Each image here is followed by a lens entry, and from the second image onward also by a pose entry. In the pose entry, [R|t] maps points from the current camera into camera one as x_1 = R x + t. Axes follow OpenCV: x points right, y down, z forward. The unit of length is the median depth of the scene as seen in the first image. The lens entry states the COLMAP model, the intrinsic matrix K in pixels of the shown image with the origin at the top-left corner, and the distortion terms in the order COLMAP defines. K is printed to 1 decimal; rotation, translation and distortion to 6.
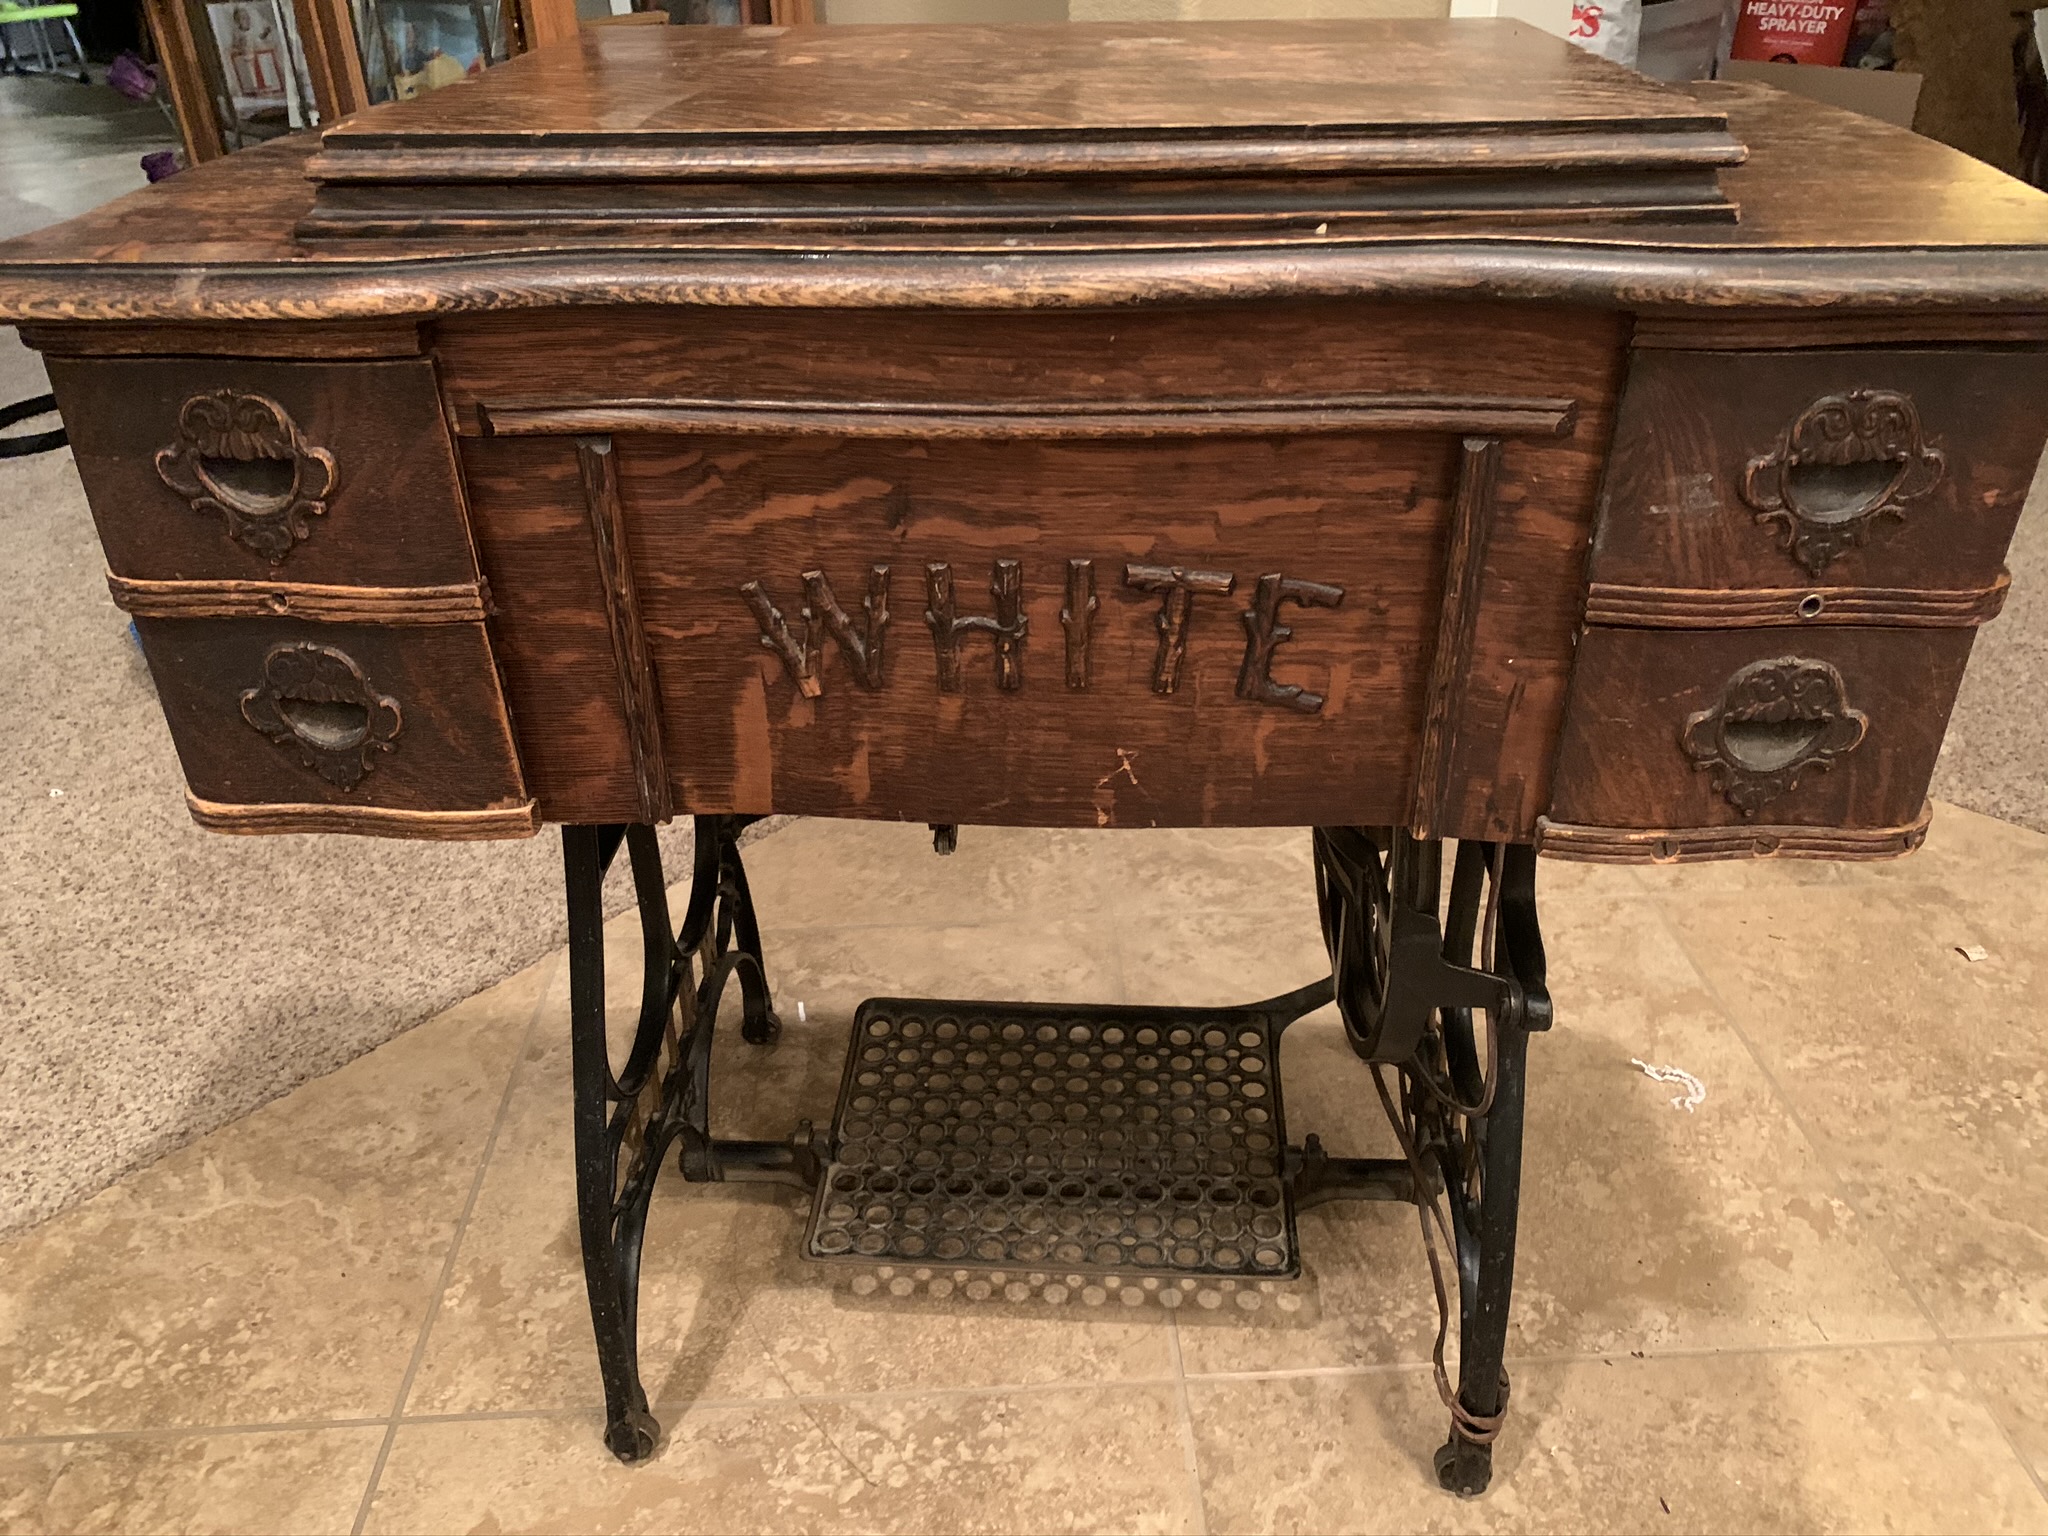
lens RADIAL K [[1600.3, 0, 1024.0], [0, 1600.3, 768.0], [0, 0, 1]] dist [0.006752, 0.002196]
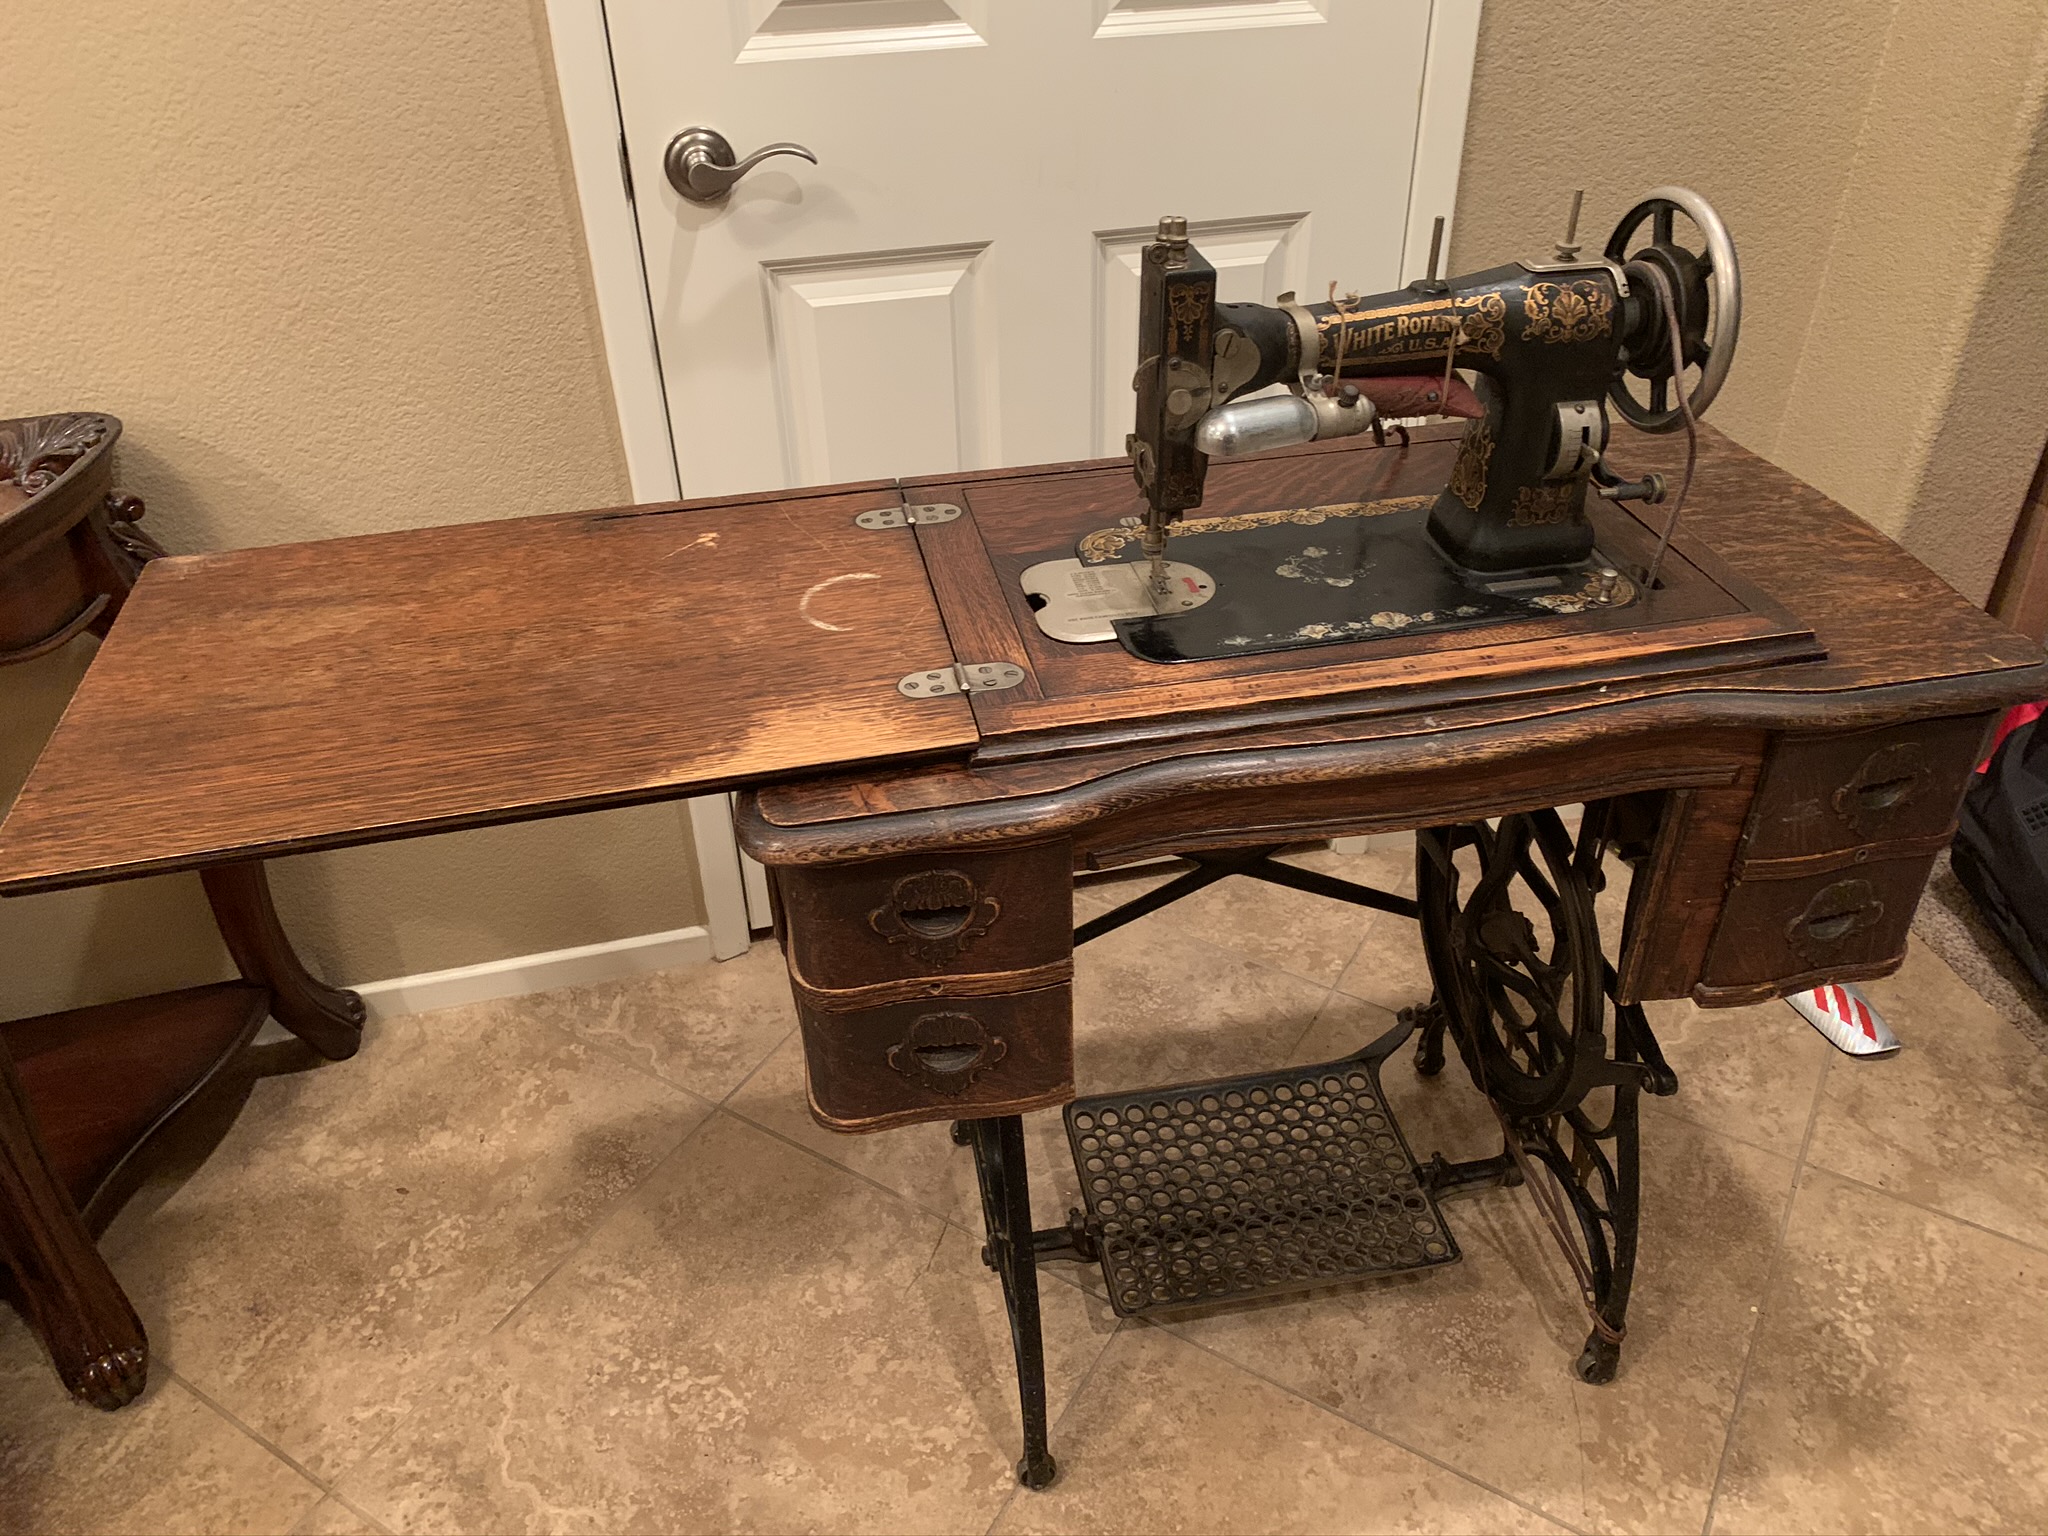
lens RADIAL K [[1539.1, 0, 1024.0], [0, 1539.1, 768.0], [0, 0, 1]] dist [0.000292, -0.001544]
pose [[0.973428, -0.135430, 0.184653, -0.648923], [0.127059, 0.990285, 0.056495, -0.391353], [-0.190511, -0.031532, 0.981179, -0.414424]]
